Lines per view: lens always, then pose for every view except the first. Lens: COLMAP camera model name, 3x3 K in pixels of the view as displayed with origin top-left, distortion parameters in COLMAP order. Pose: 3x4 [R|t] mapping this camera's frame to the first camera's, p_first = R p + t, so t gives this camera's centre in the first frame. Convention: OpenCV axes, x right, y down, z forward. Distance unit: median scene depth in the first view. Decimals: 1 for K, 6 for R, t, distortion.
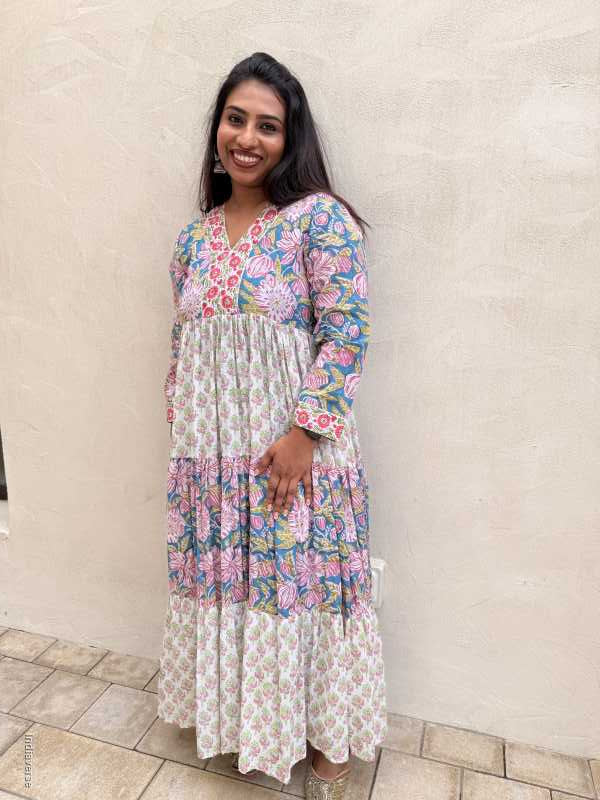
lens RADIAL K [[572.0, 0, 300.0], [0, 572.0, 400.0], [0, 0, 1]] dist [-0.007373, -0.004588]
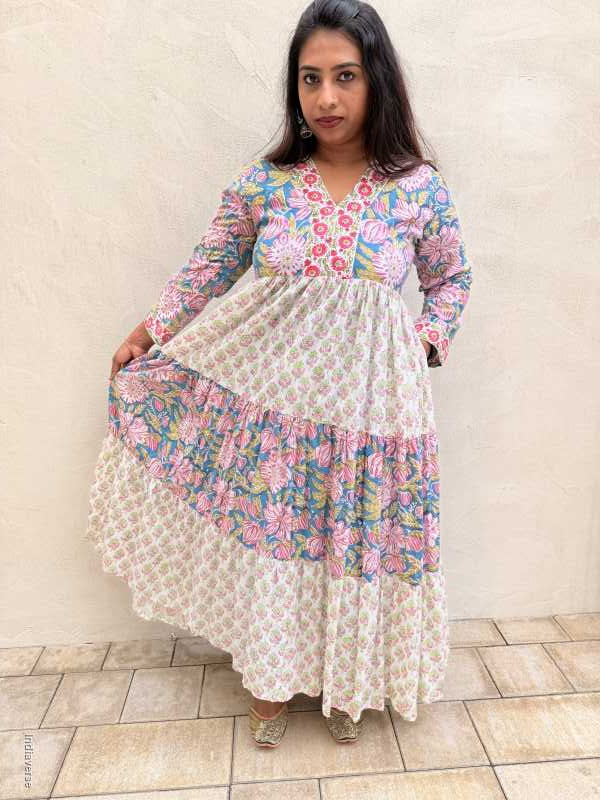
lens RADIAL K [[566.8, 0, 292.8], [0, 566.8, 398.4], [0, 0, 1]] dist [-0.004189, -0.005163]
pose [[0.932170, -0.112370, 0.344141, -0.407350], [0.097873, 0.993432, 0.059273, 0.008316], [-0.348541, -0.021570, 0.937045, 0.015211]]
